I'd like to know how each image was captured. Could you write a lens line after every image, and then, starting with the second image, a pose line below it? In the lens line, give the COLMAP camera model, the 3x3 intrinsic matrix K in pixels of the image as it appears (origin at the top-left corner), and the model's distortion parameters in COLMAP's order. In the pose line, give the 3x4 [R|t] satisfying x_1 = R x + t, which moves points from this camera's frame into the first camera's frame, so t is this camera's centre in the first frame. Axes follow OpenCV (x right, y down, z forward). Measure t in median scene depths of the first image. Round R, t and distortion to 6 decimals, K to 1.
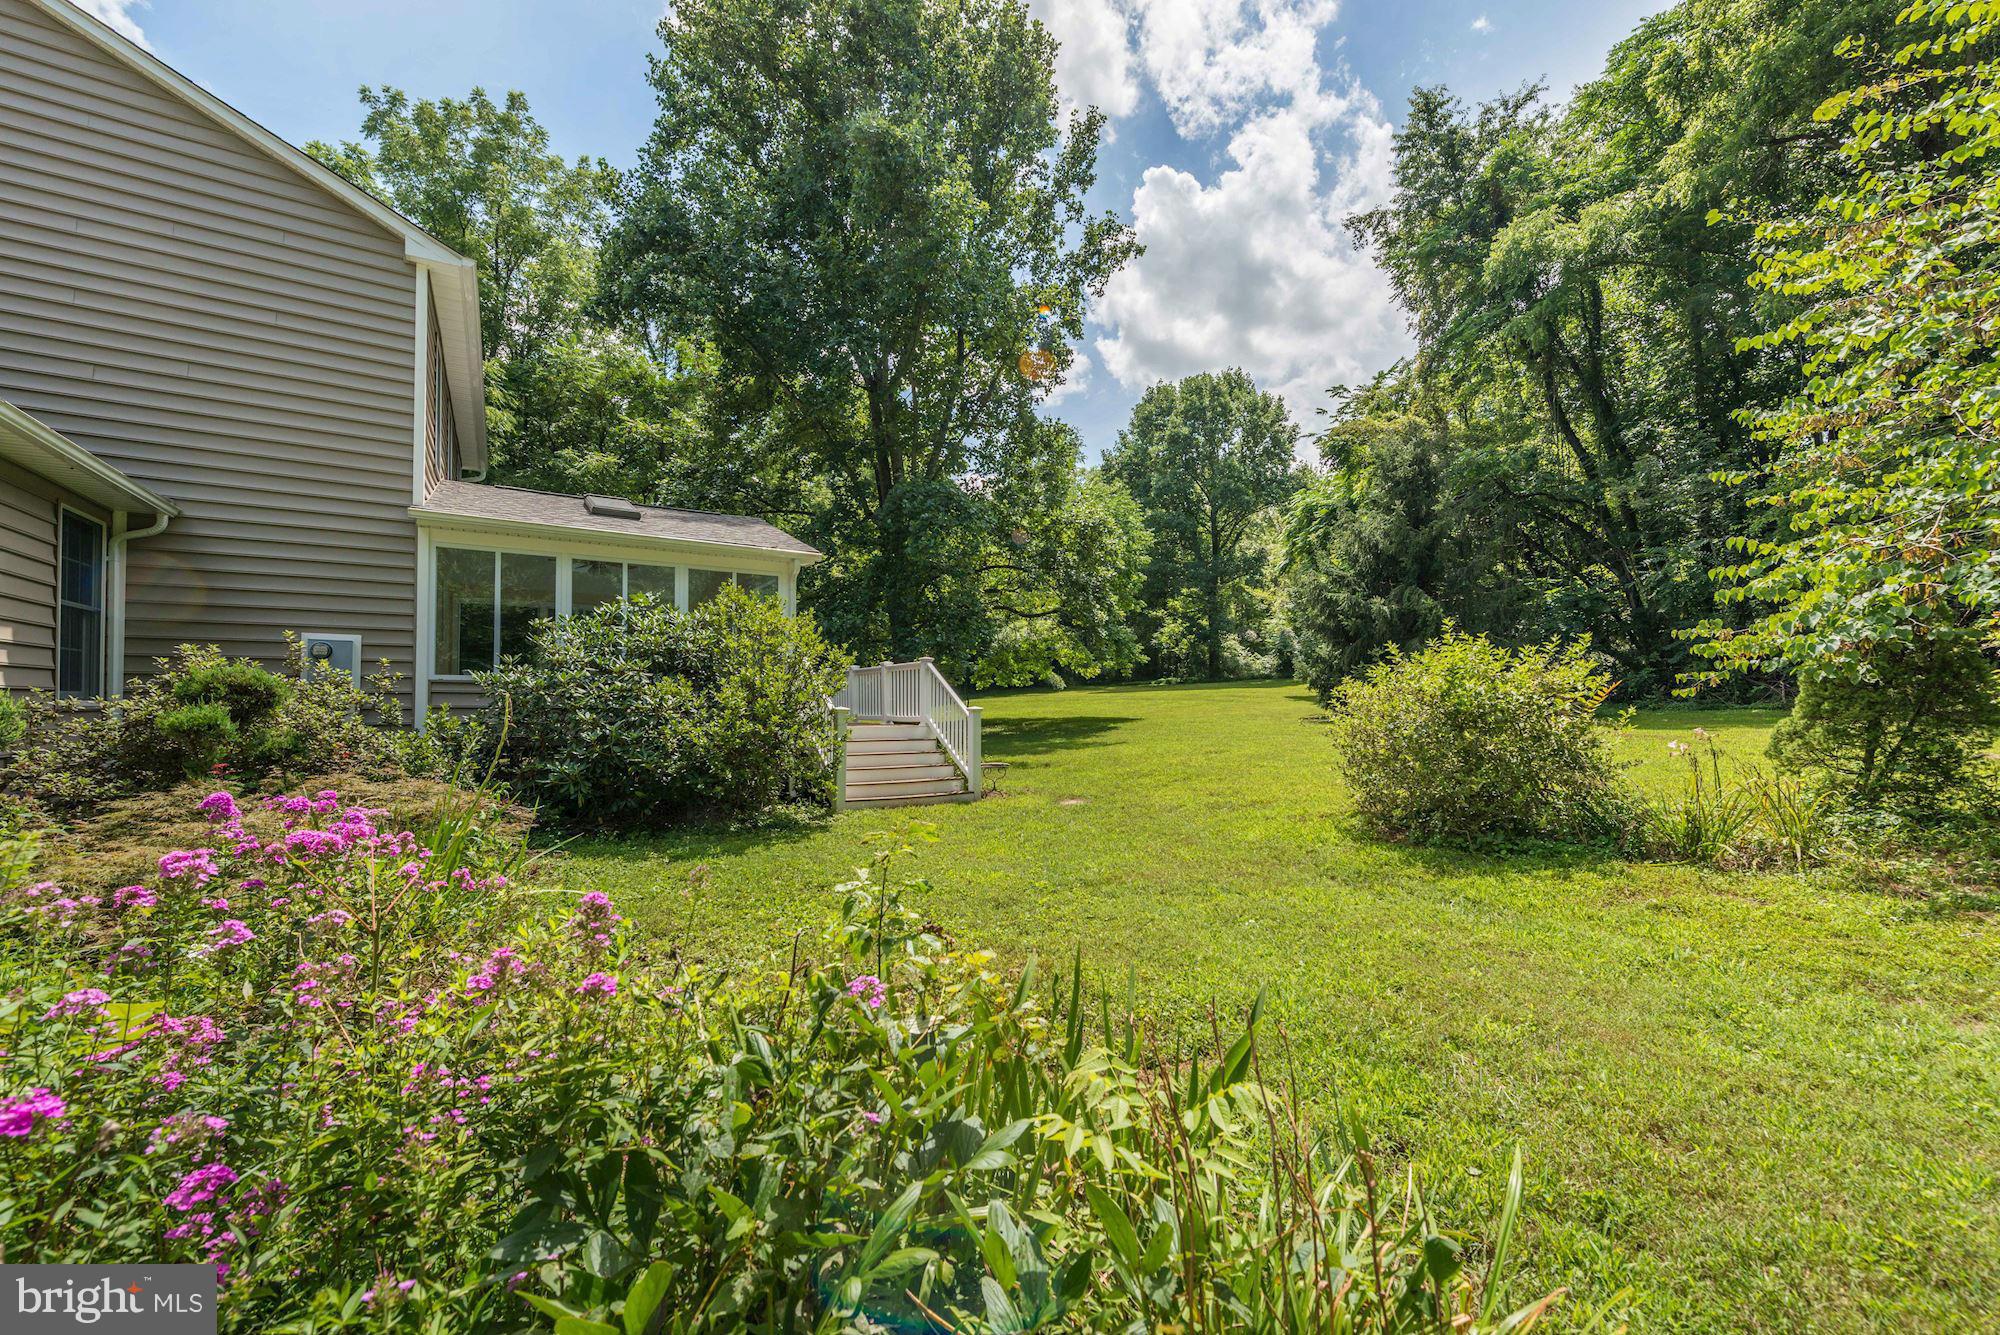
lens RADIAL K [[793.1, 0, 1001.0], [0, 793.1, 678.2], [0, 0, 1]] dist [0.003718, -0.001076]
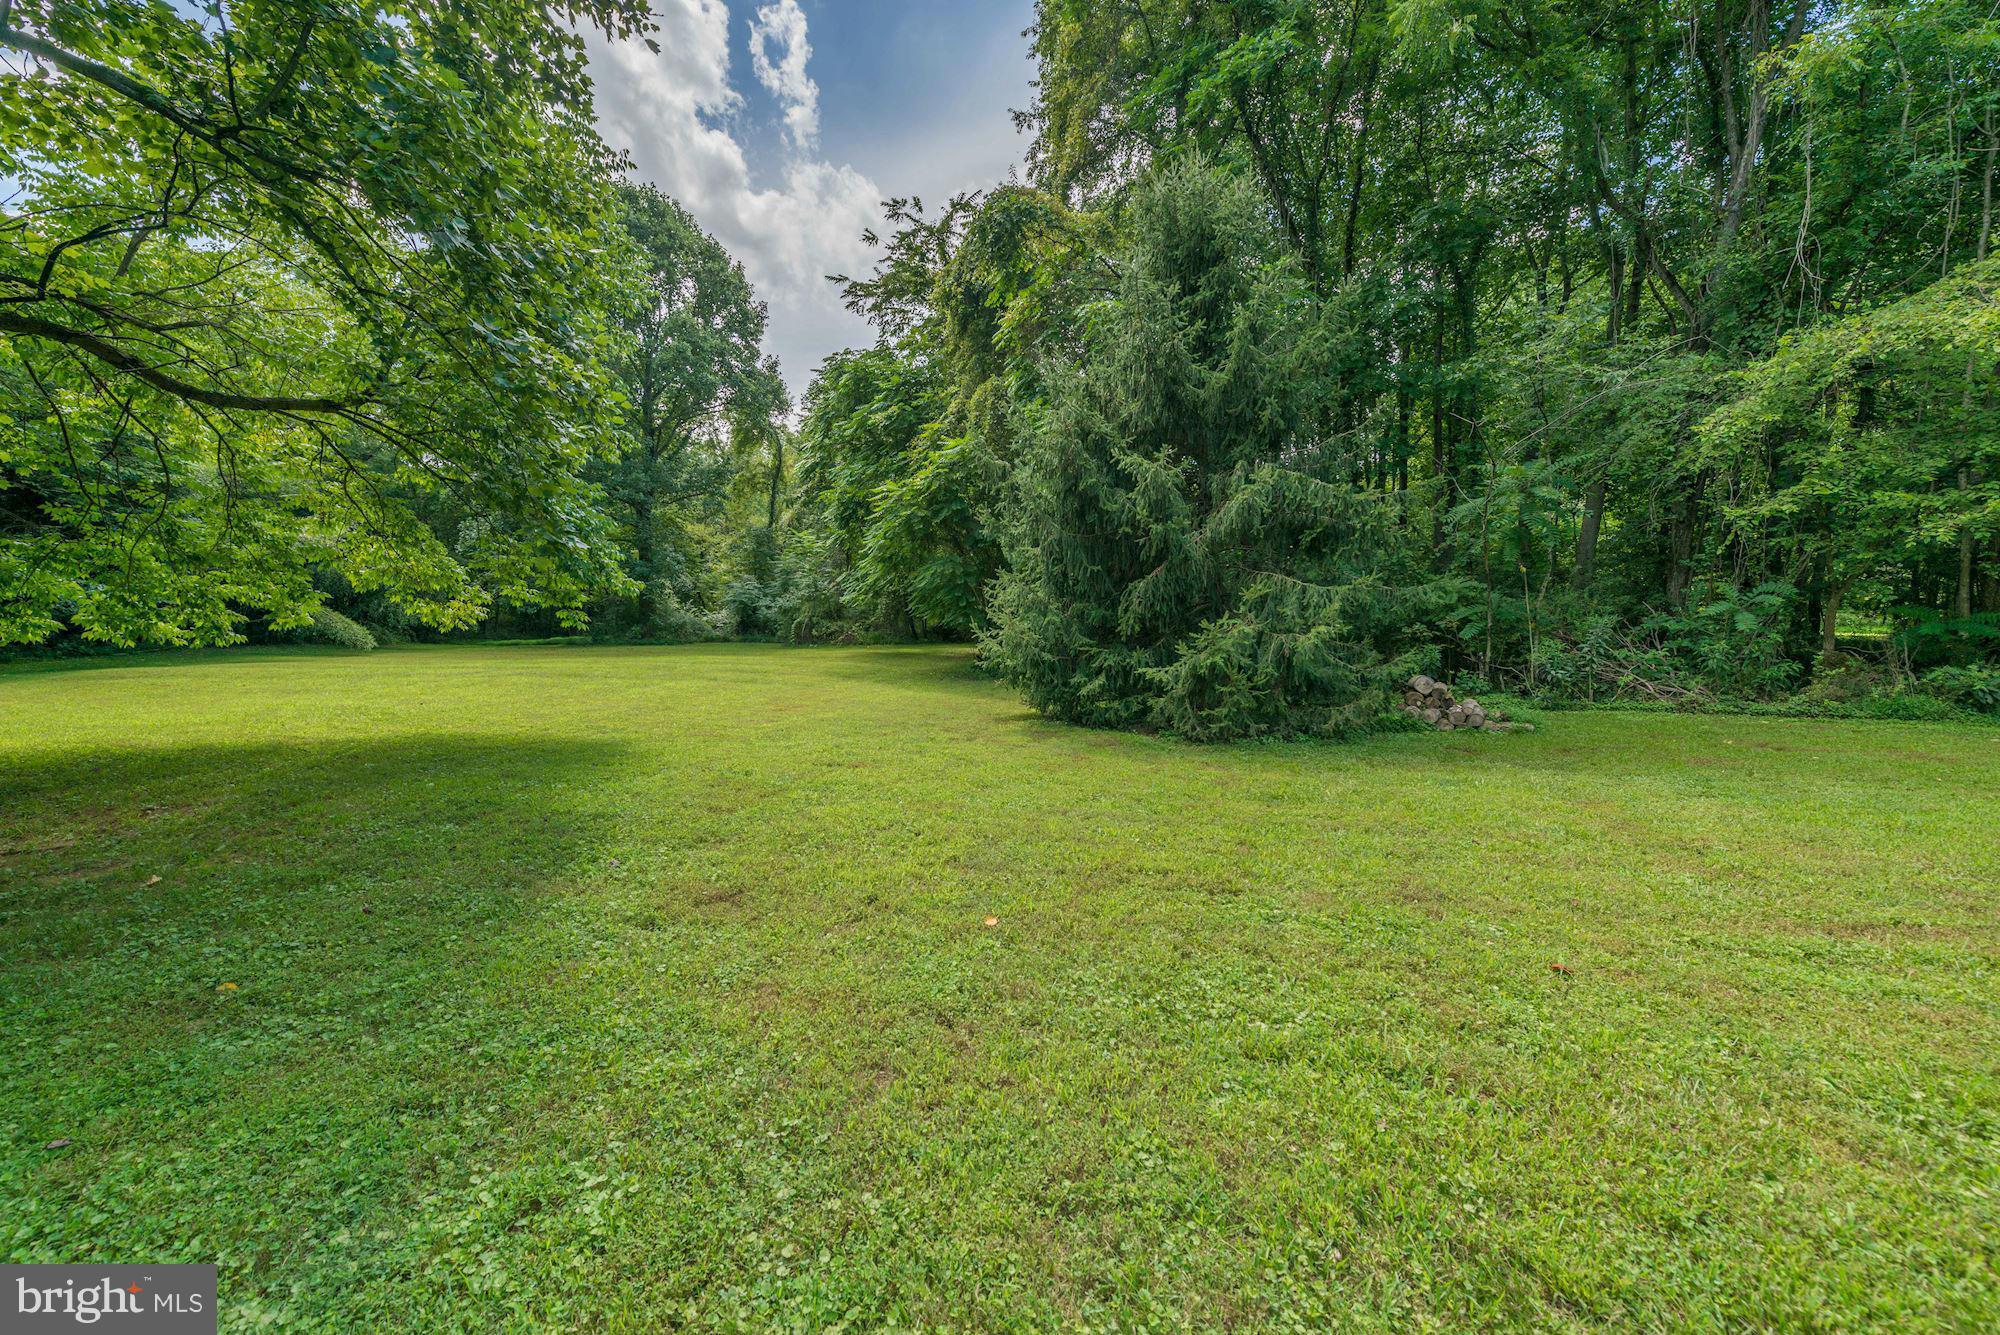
lens RADIAL K [[793.1, 0, 1001.0], [0, 793.1, 678.2], [0, 0, 1]] dist [0.003718, -0.001076]
pose [[0.725533, 0.002046, 0.688184, 0.041572], [-0.030164, 0.999129, 0.028831, 0.004288], [-0.687526, -0.041676, 0.724963, 0.542157]]
